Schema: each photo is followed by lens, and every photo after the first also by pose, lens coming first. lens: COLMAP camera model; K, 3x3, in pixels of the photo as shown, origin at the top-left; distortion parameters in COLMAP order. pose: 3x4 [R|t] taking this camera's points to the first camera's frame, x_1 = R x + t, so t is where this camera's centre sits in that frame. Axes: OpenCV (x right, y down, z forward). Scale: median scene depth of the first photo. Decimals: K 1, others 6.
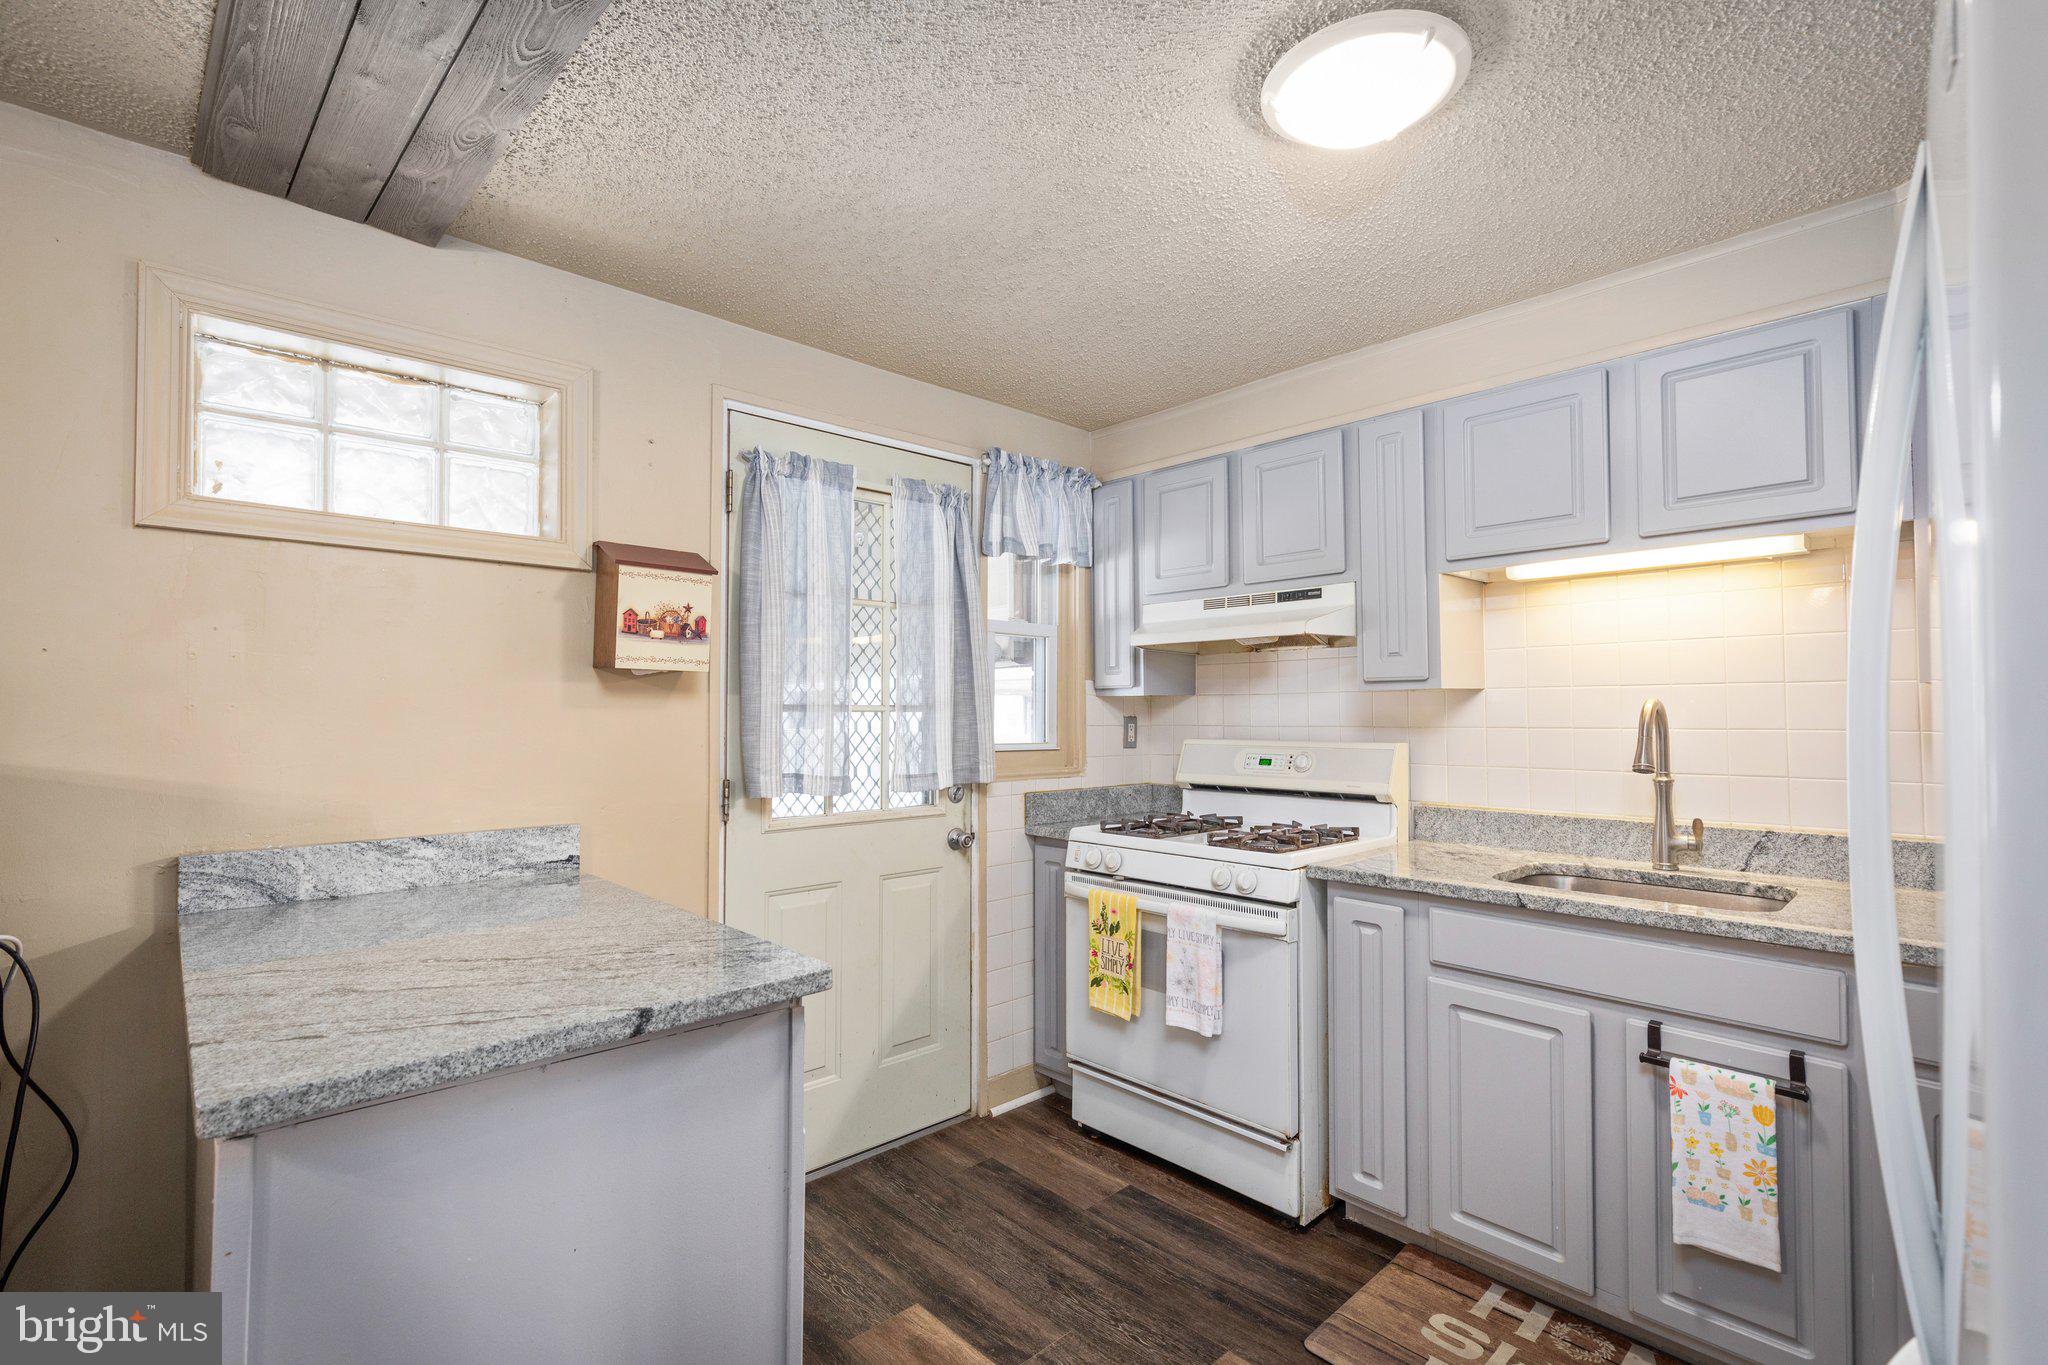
lens RADIAL K [[923.6, 0, 1024.0], [0, 923.6, 682.5], [0, 0, 1]] dist [0.012248, -0.000790]
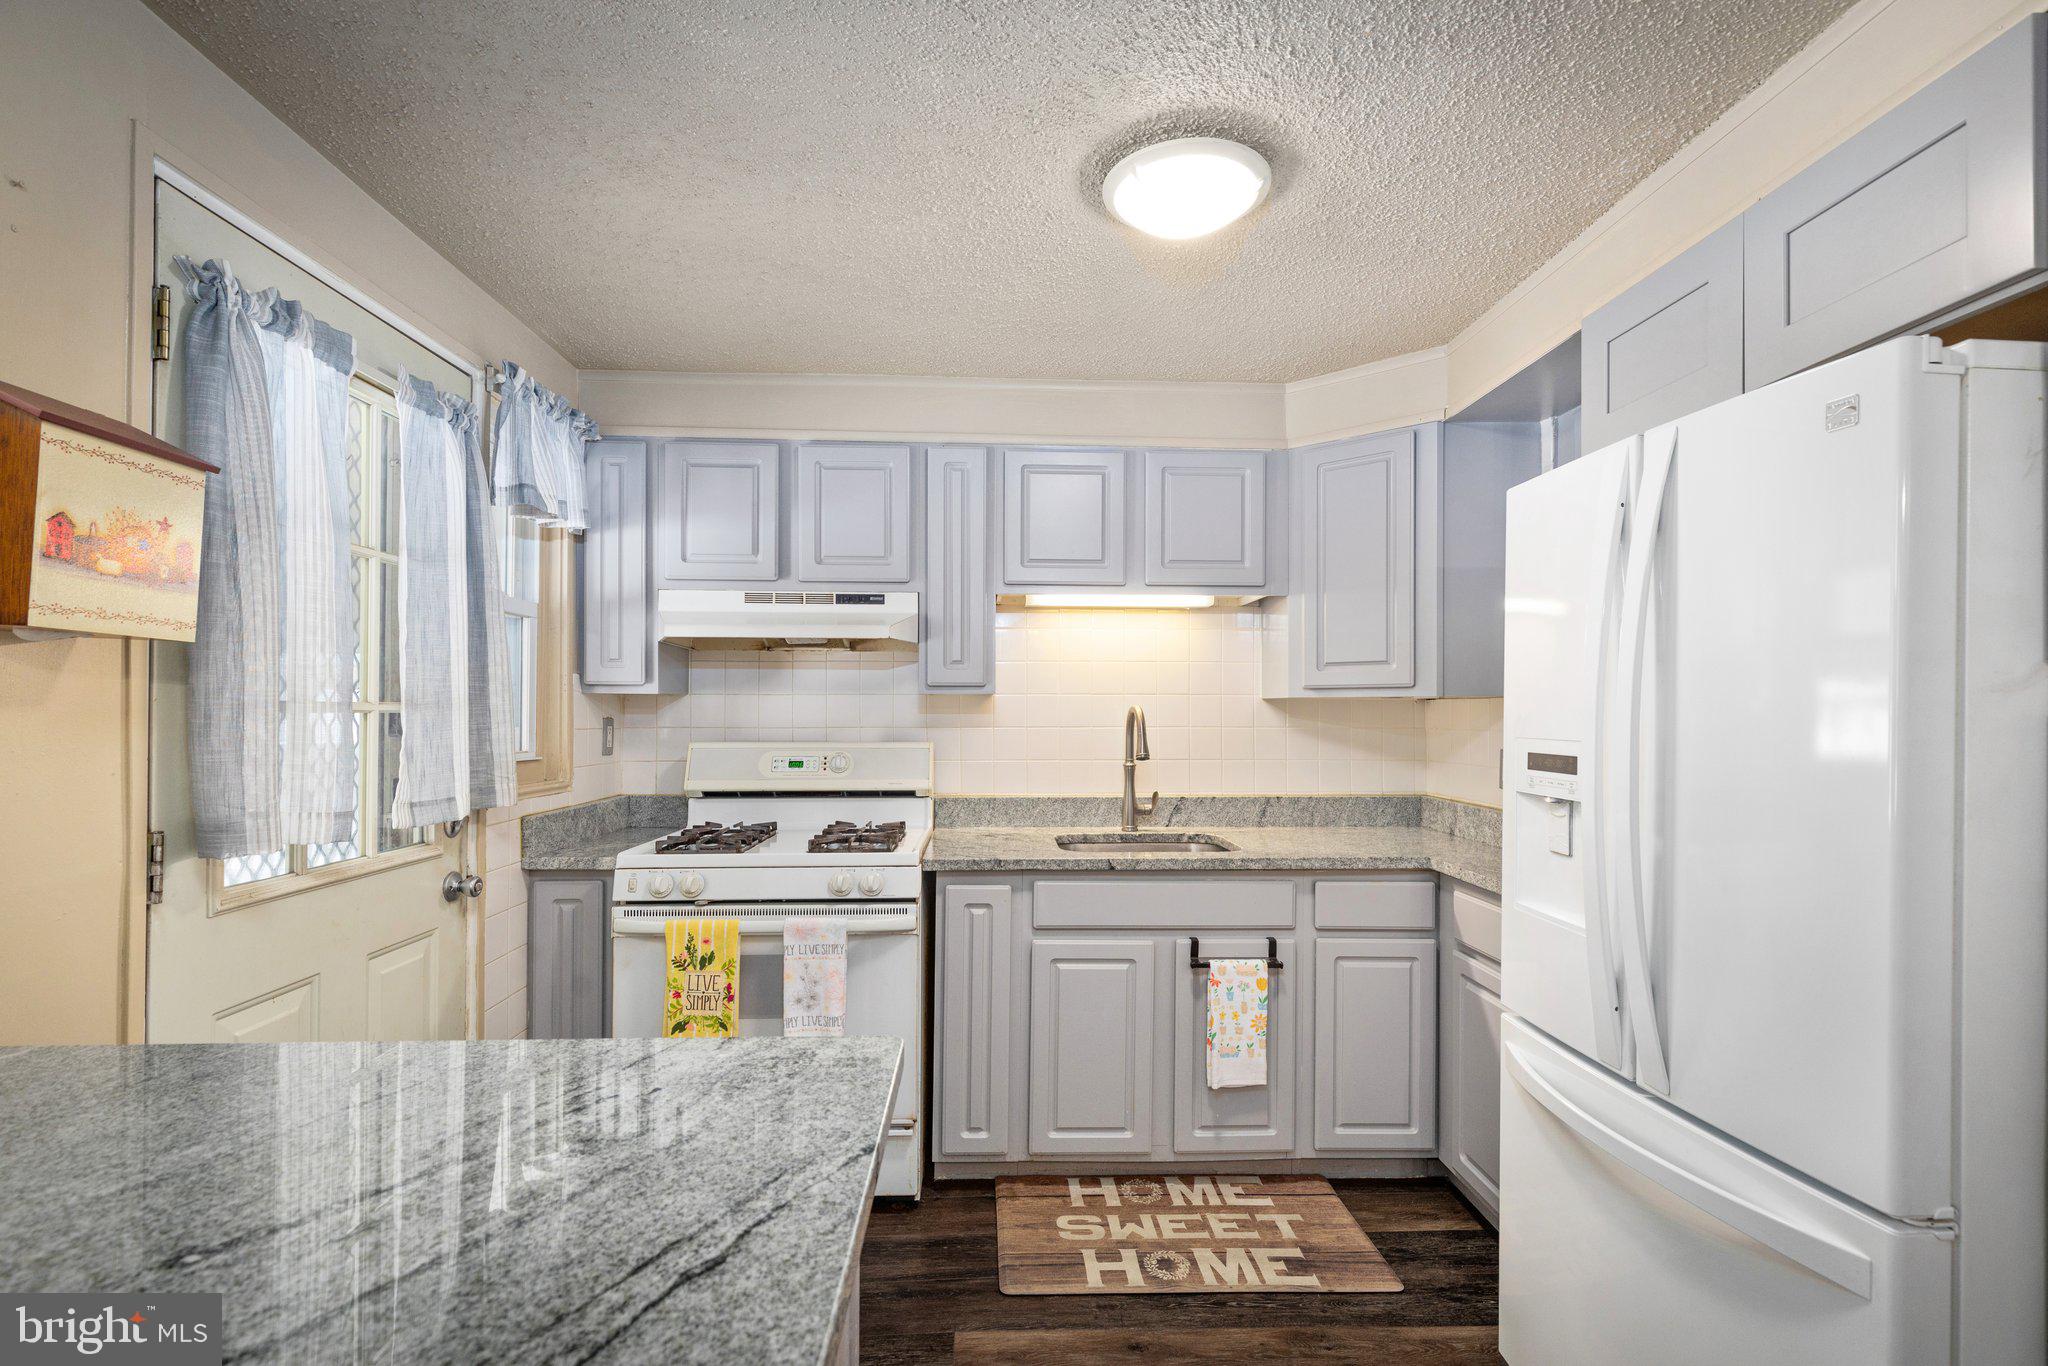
lens RADIAL K [[928.9, 0, 1016.2], [0, 928.9, 703.7], [0, 0, 1]] dist [0.016583, -0.000470]
pose [[0.657501, 0.009499, 0.753393, -0.402990], [-0.027745, 0.999548, 0.011611, 0.004693], [-0.752942, -0.028537, 0.657468, 0.218856]]
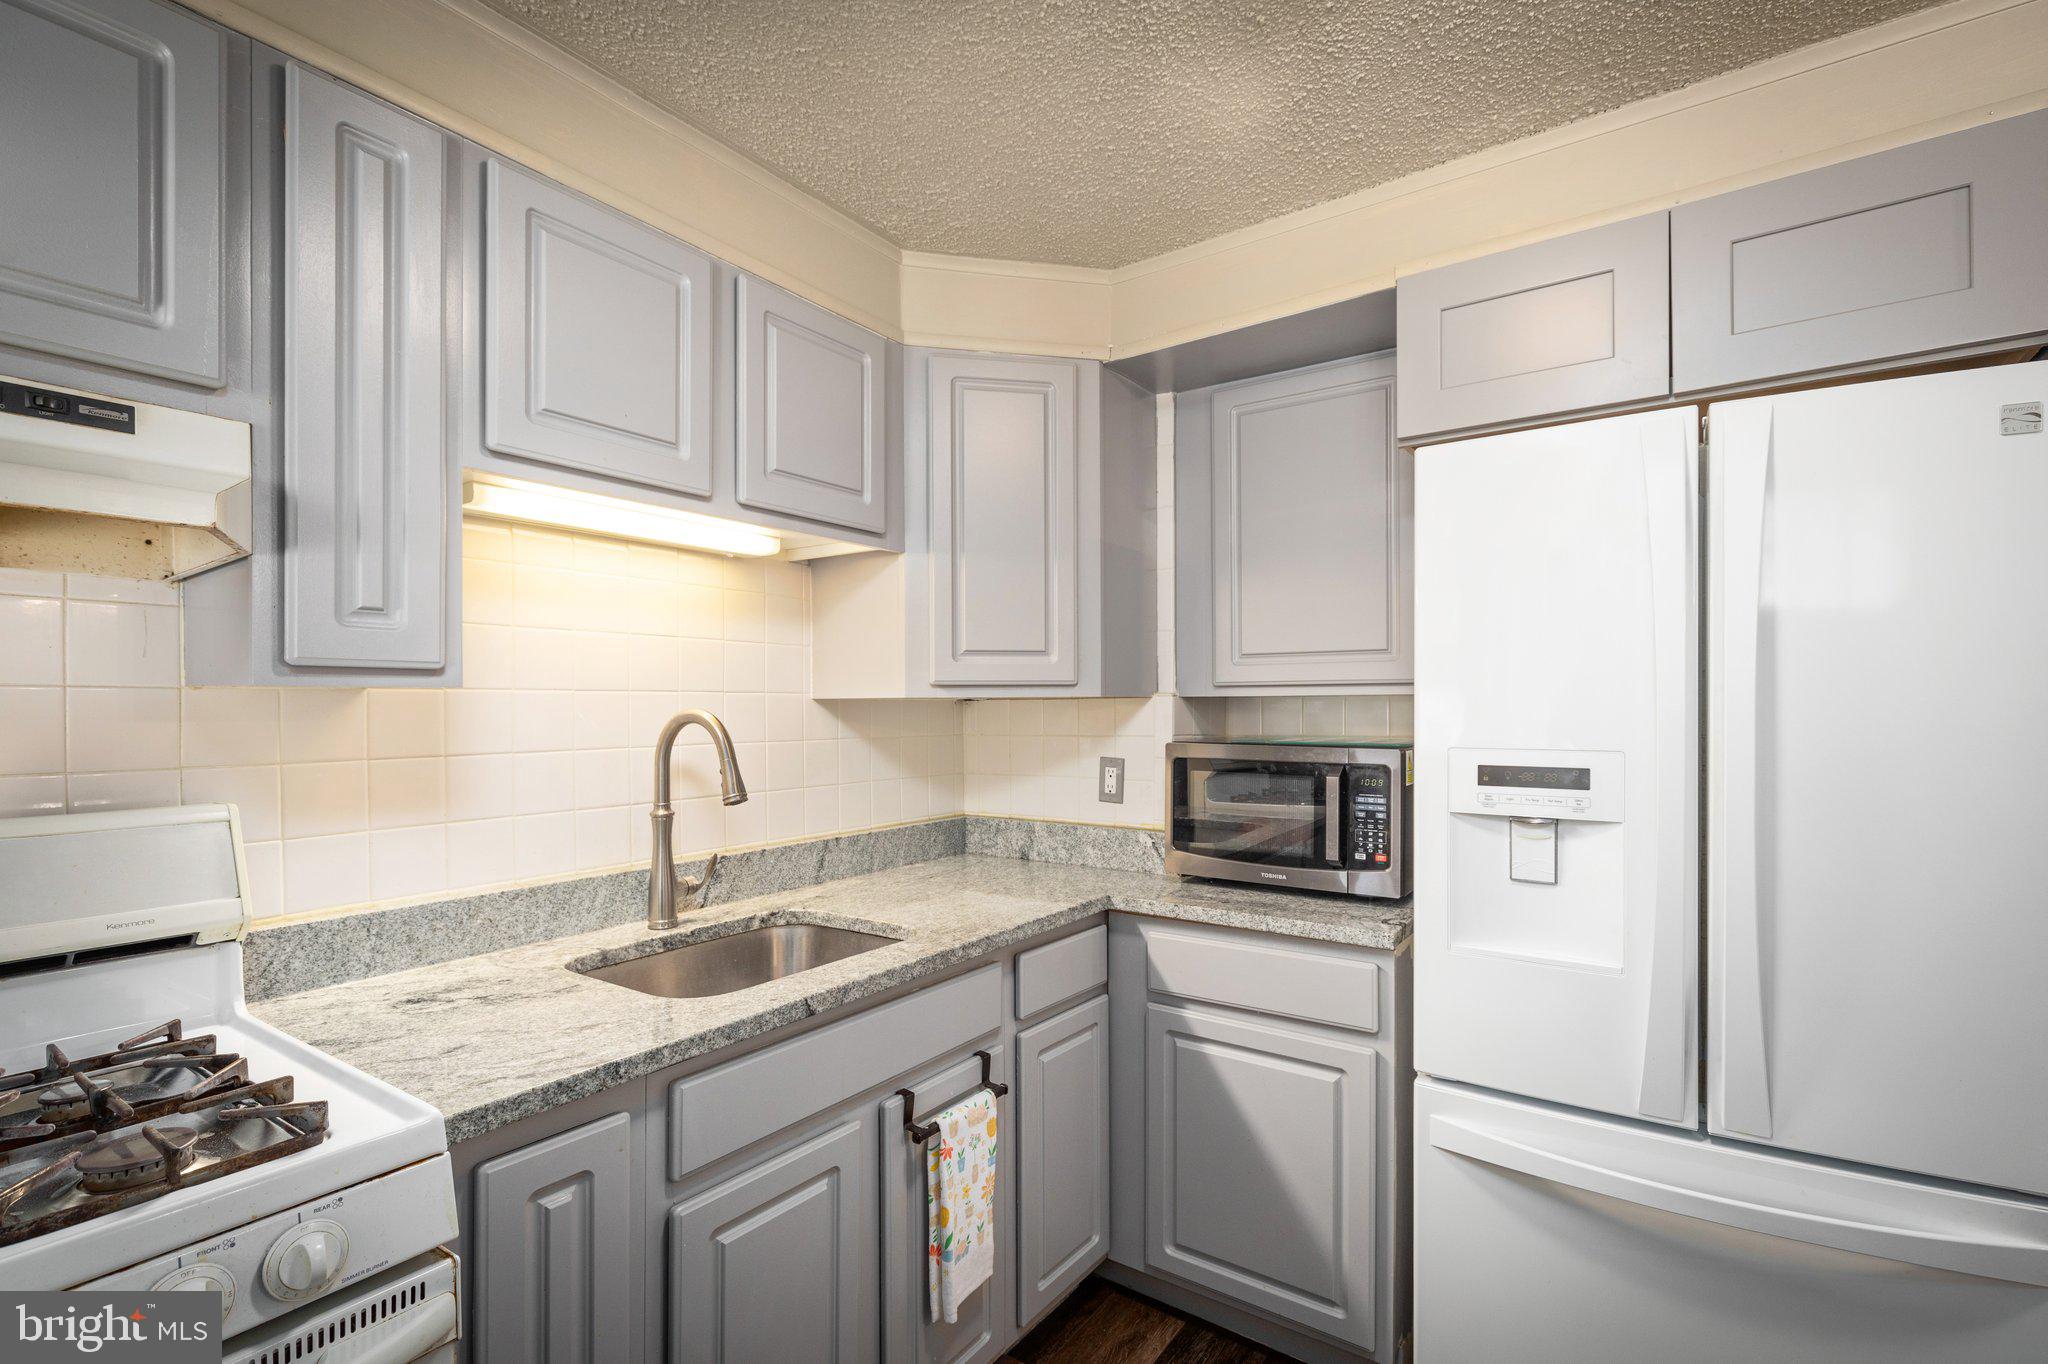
lens RADIAL K [[942.4, 0, 1026.1], [0, 942.4, 708.9], [0, 0, 1]] dist [0.001998, -0.000201]
pose [[-0.211305, 0.002880, 0.977416, -0.137633], [-0.024071, 0.999677, -0.008149, 0.015125], [-0.977124, -0.025250, -0.211168, 0.799205]]
